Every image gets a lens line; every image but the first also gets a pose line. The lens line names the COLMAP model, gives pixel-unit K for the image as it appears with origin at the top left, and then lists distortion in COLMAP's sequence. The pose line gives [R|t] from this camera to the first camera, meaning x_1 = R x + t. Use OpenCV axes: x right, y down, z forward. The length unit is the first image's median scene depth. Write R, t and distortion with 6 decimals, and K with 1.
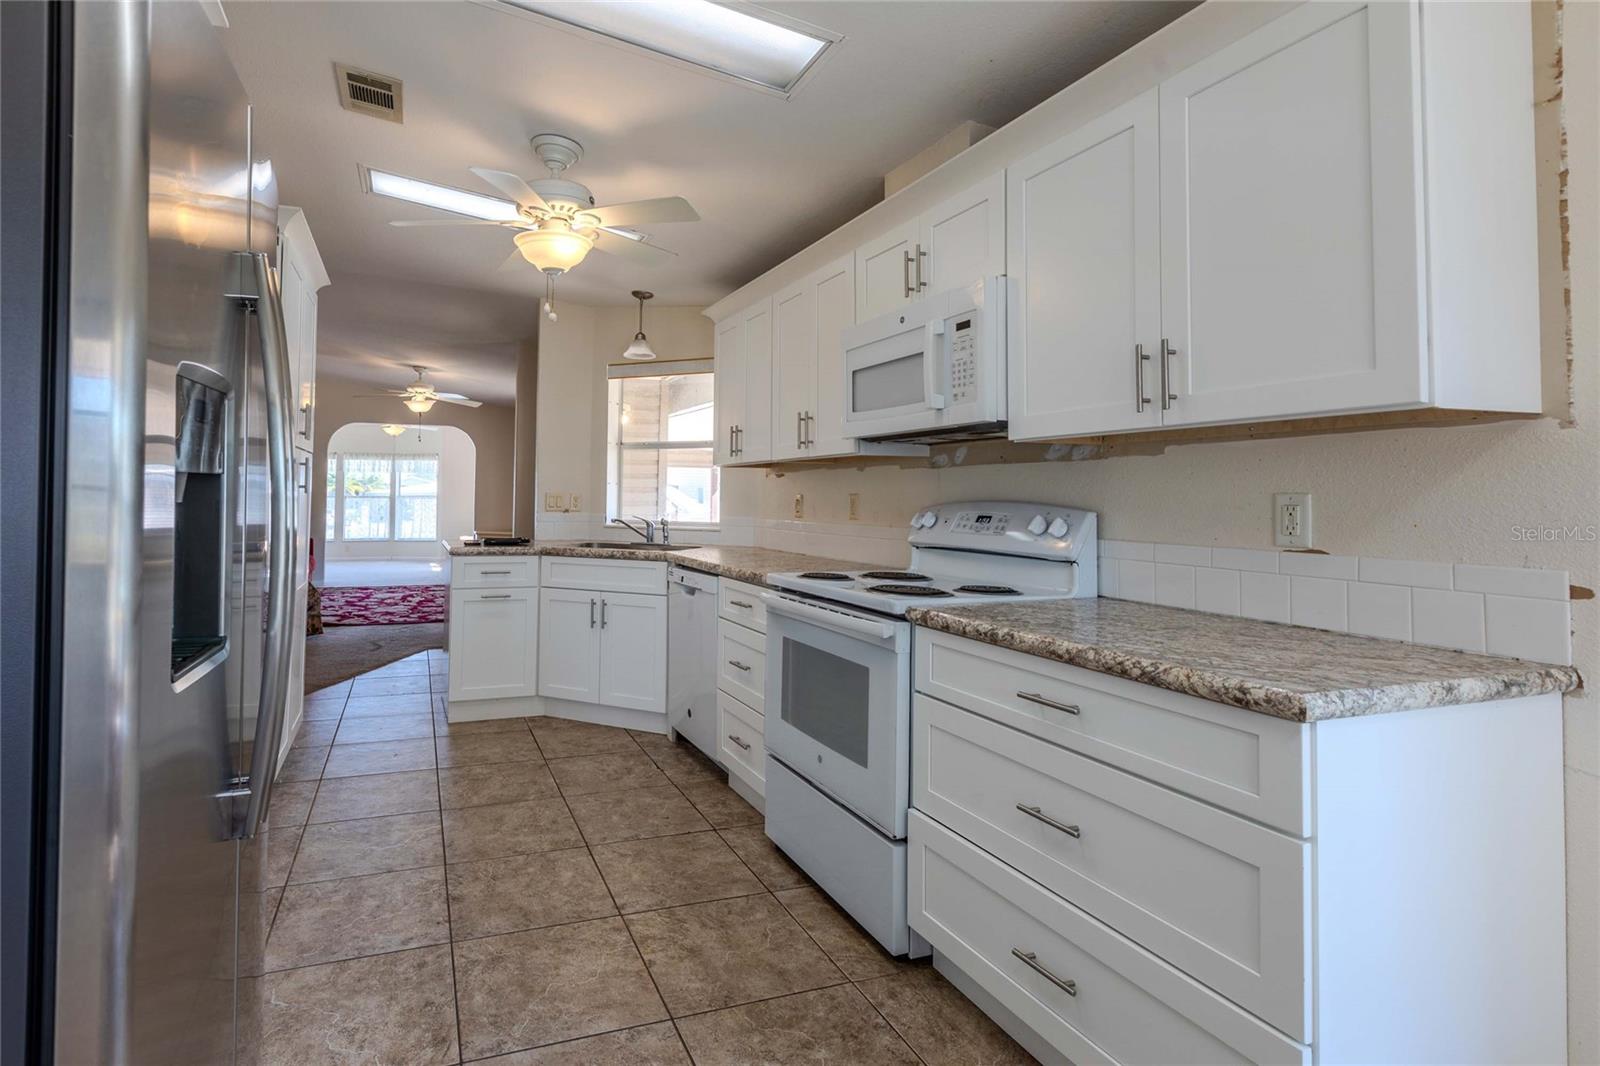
lens RADIAL K [[755.2, 0, 713.1], [0, 755.2, 471.1], [0, 0, 1]] dist [0.003727, 0.000314]
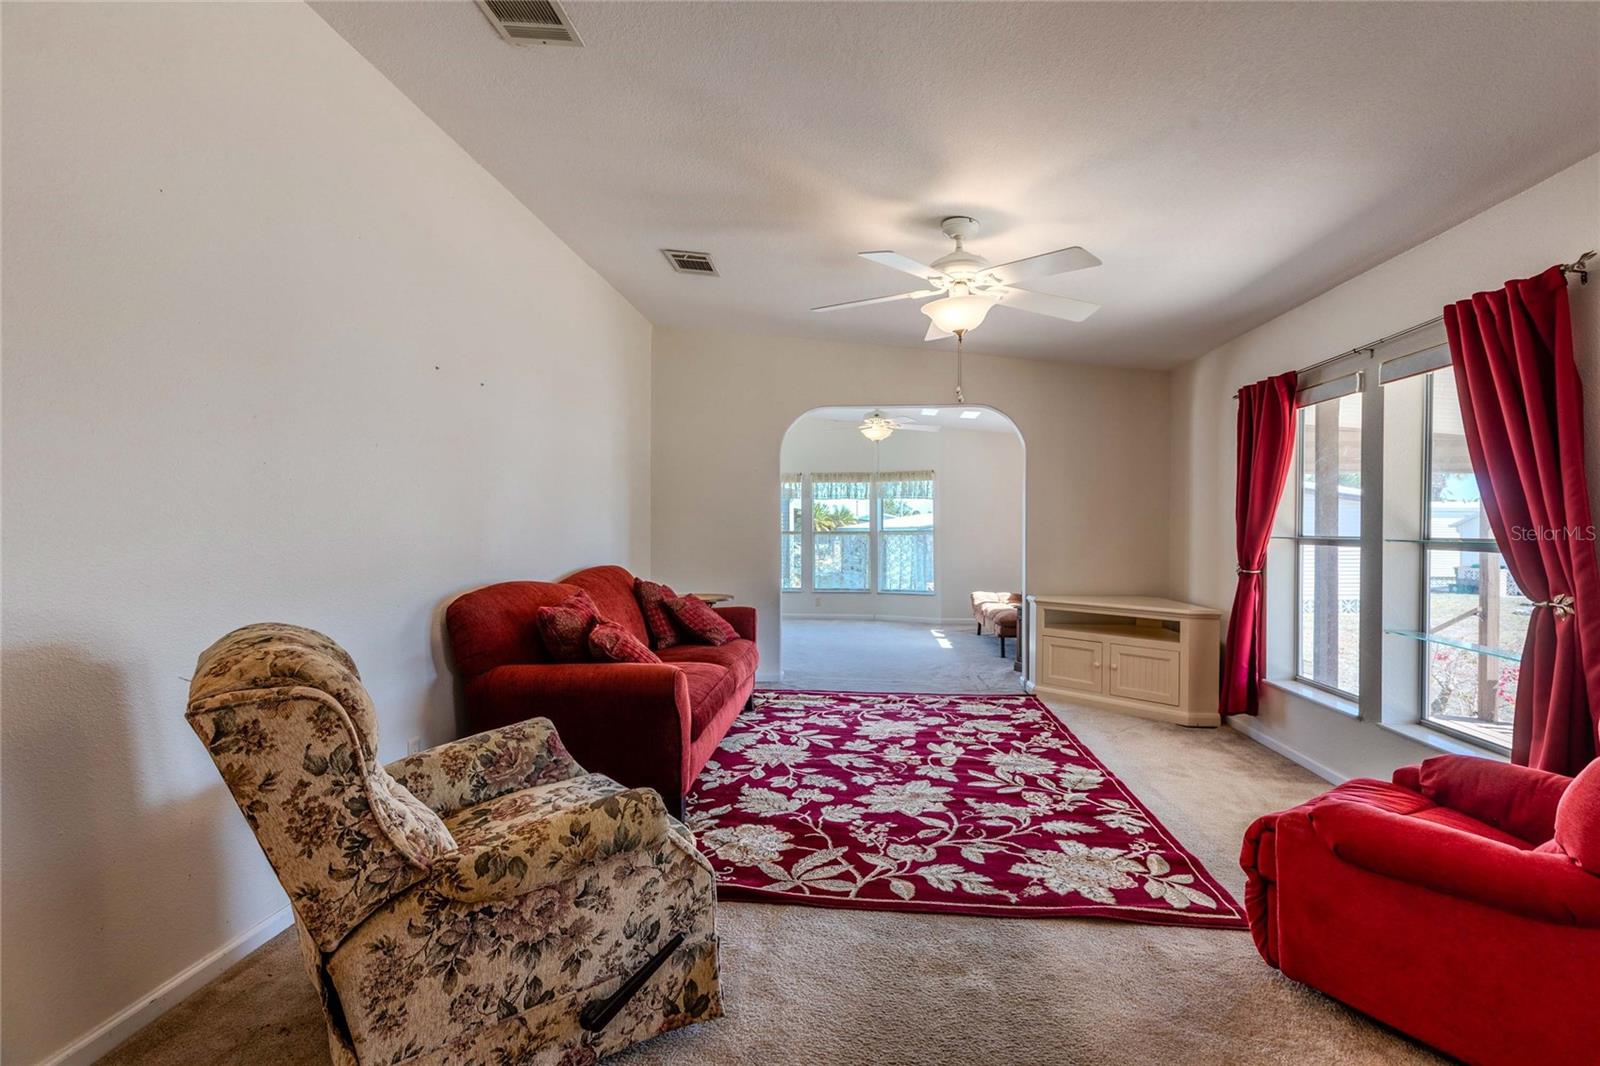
lens RADIAL K [[730.0, 0, 800.0], [0, 730.0, 533.0], [0, 0, 1]] dist [0.003859, -0.000255]
pose [[0.886203, 0.000341, -0.463296, -0.935406], [0.015966, 0.999383, 0.031277, 0.066241], [0.463021, -0.035115, 0.885651, 1.998186]]
